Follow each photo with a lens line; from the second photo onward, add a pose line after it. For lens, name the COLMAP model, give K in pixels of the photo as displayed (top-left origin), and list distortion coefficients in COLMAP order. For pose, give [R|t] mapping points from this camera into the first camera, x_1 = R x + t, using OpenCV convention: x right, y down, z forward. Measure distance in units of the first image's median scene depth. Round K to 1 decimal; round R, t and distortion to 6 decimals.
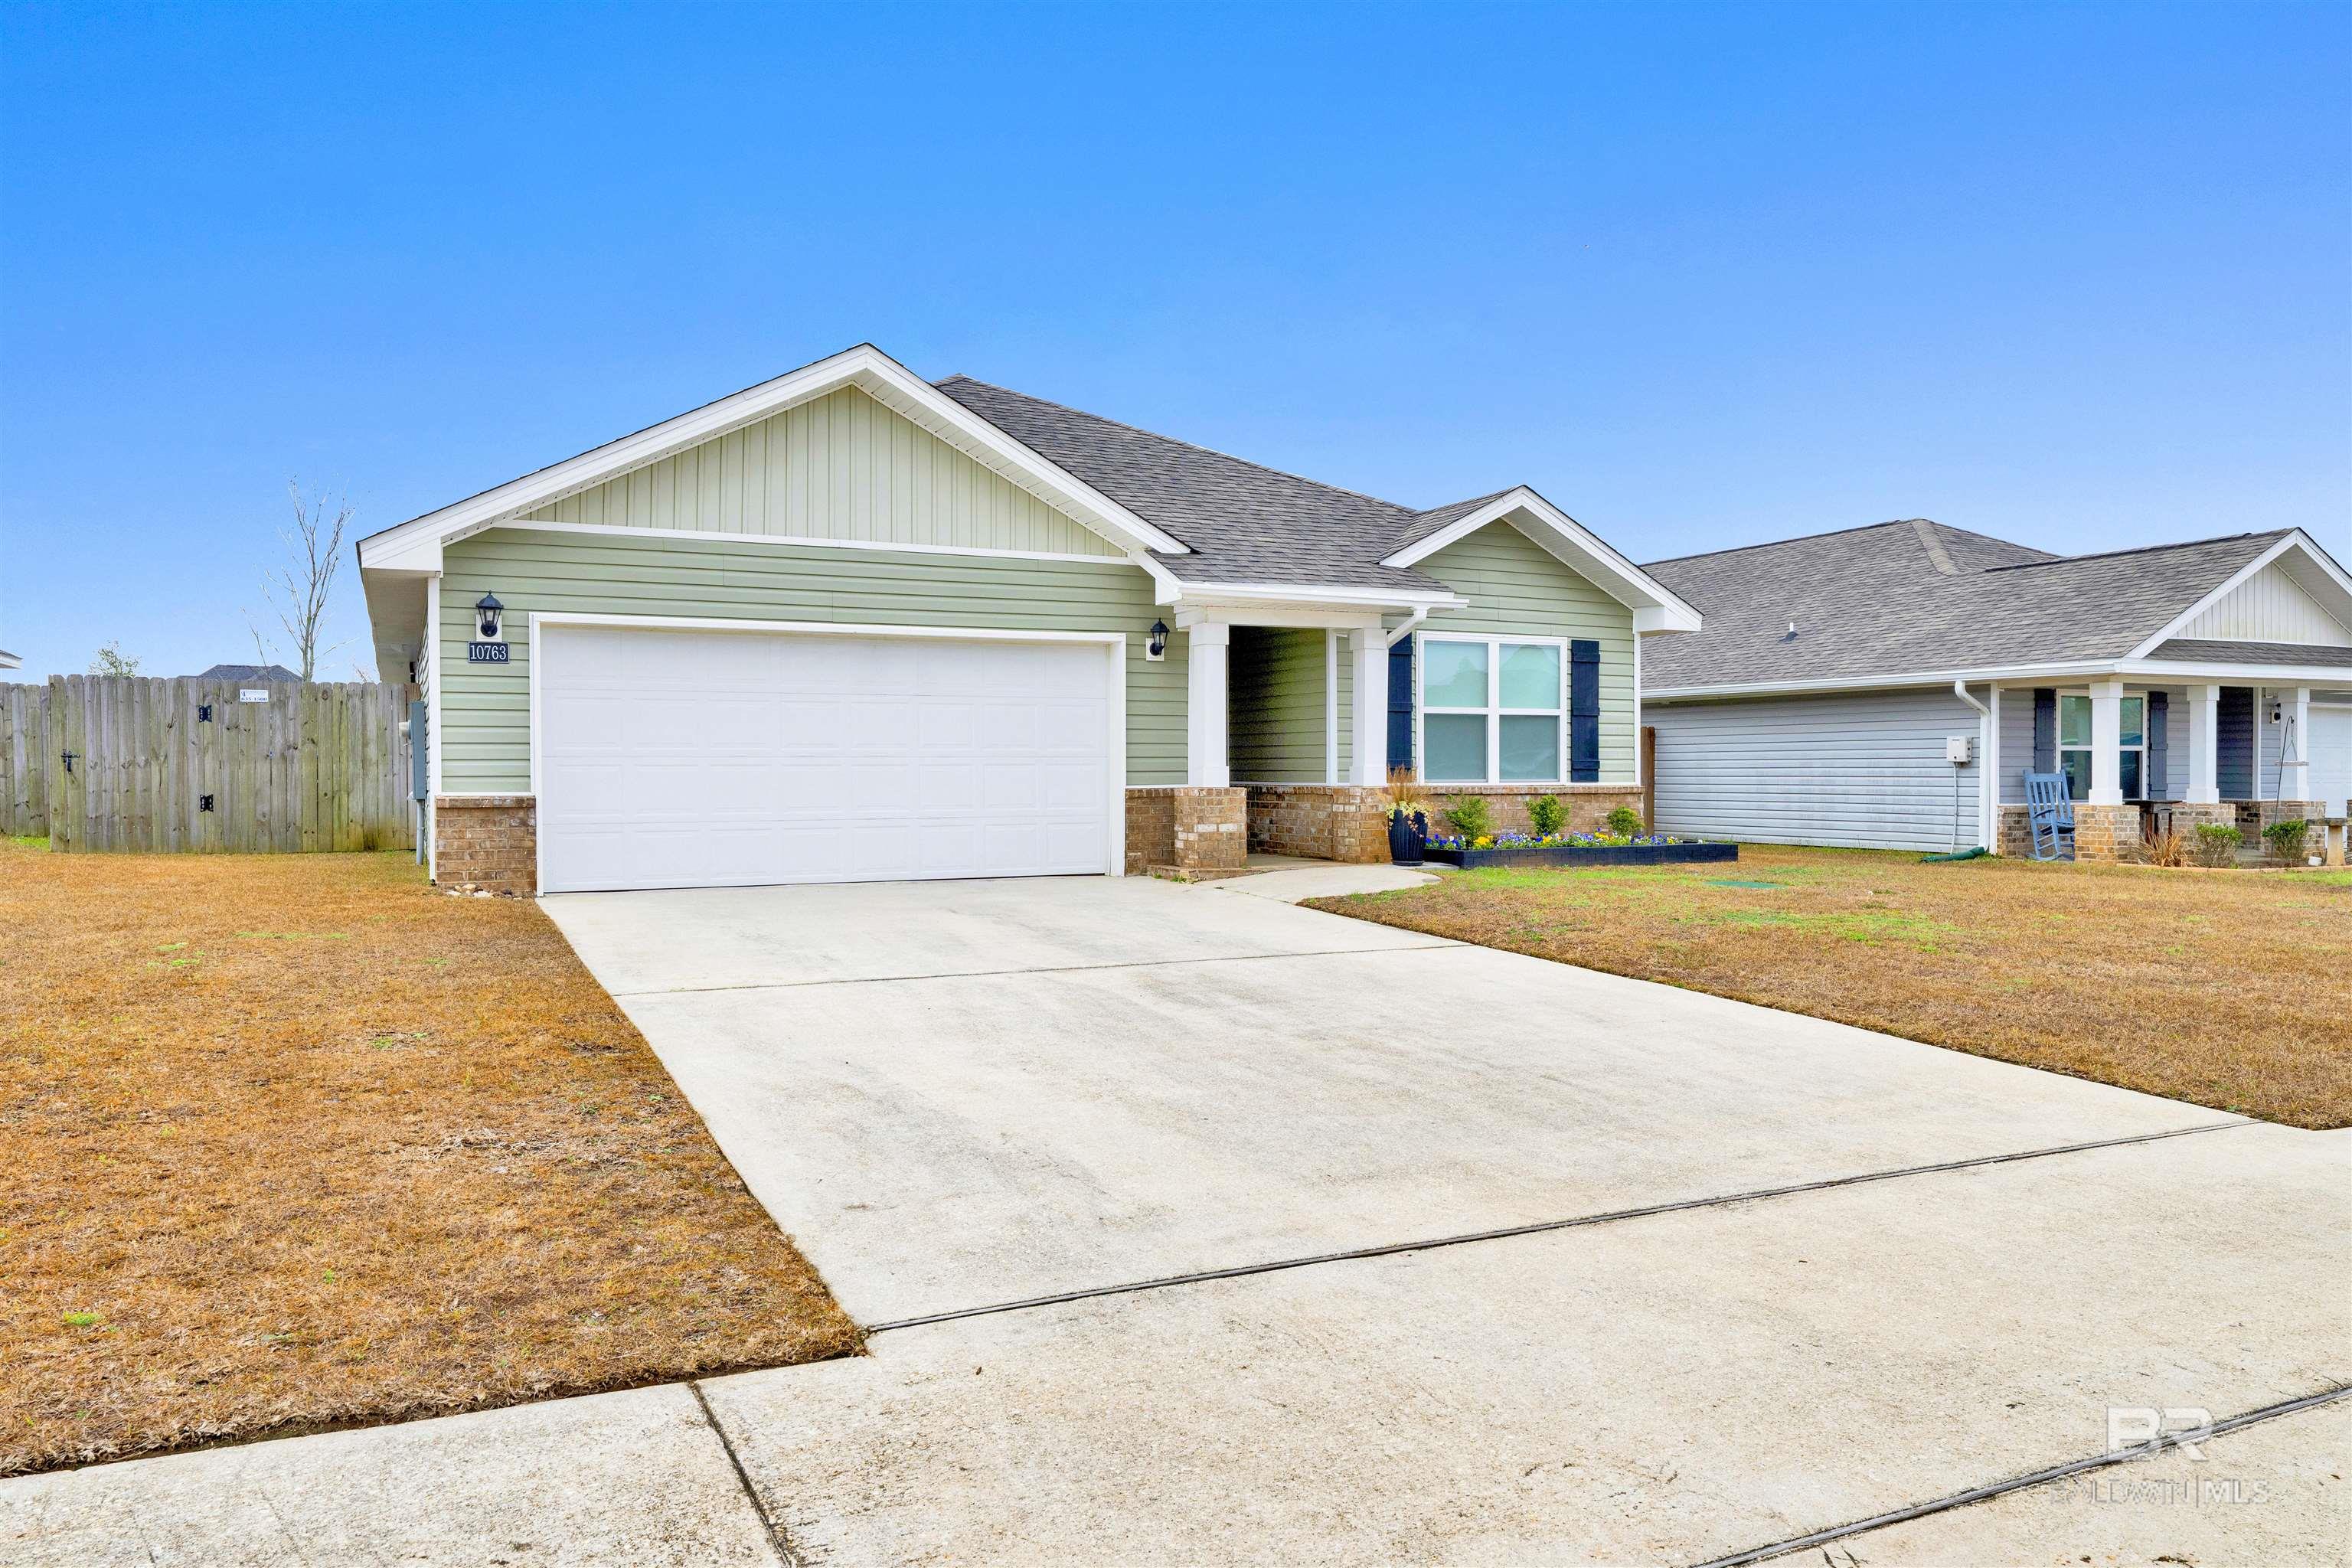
lens RADIAL K [[1589.4, 0, 1174.5], [0, 1589.4, 778.3], [0, 0, 1]] dist [0.000197, 0.000091]
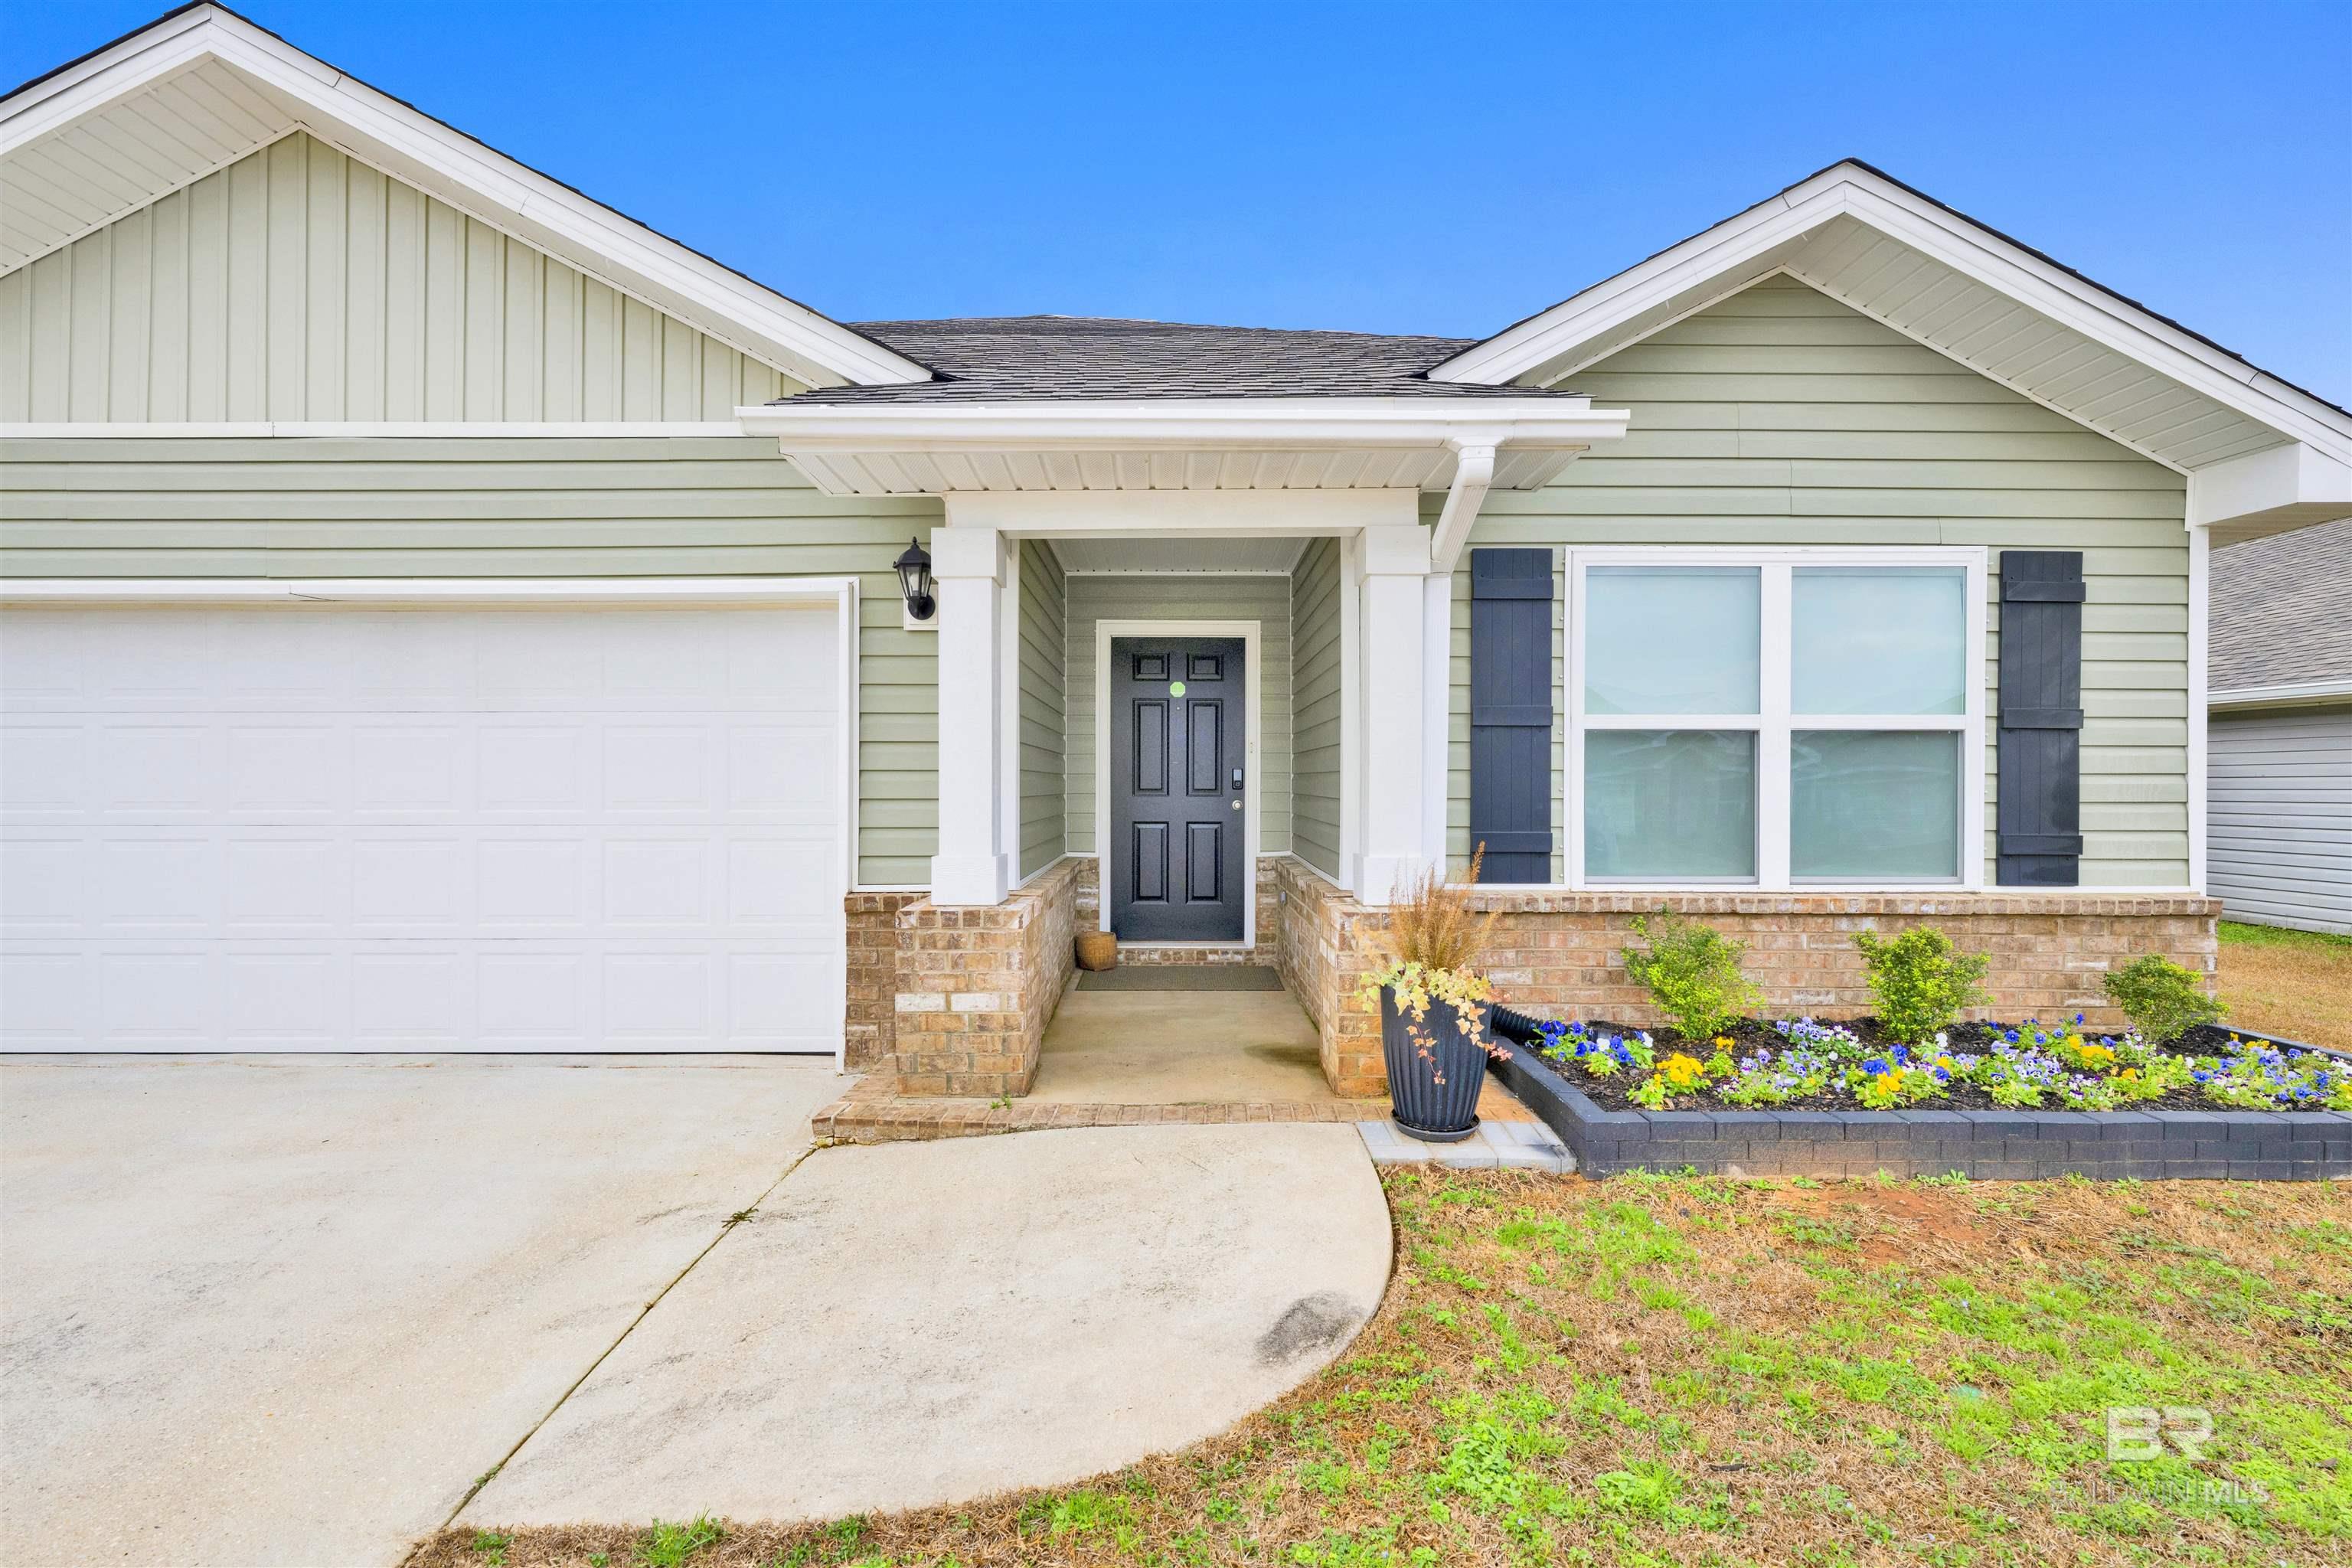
lens RADIAL K [[1026.2, 0, 1174.1], [0, 1026.2, 790.6], [0, 0, 1]] dist [-0.003330, -0.000128]
pose [[0.900295, 0.005902, -0.435240, 0.174224], [-0.004616, 0.999981, 0.004012, -0.023539], [0.435256, -0.001603, 0.900305, 0.671282]]
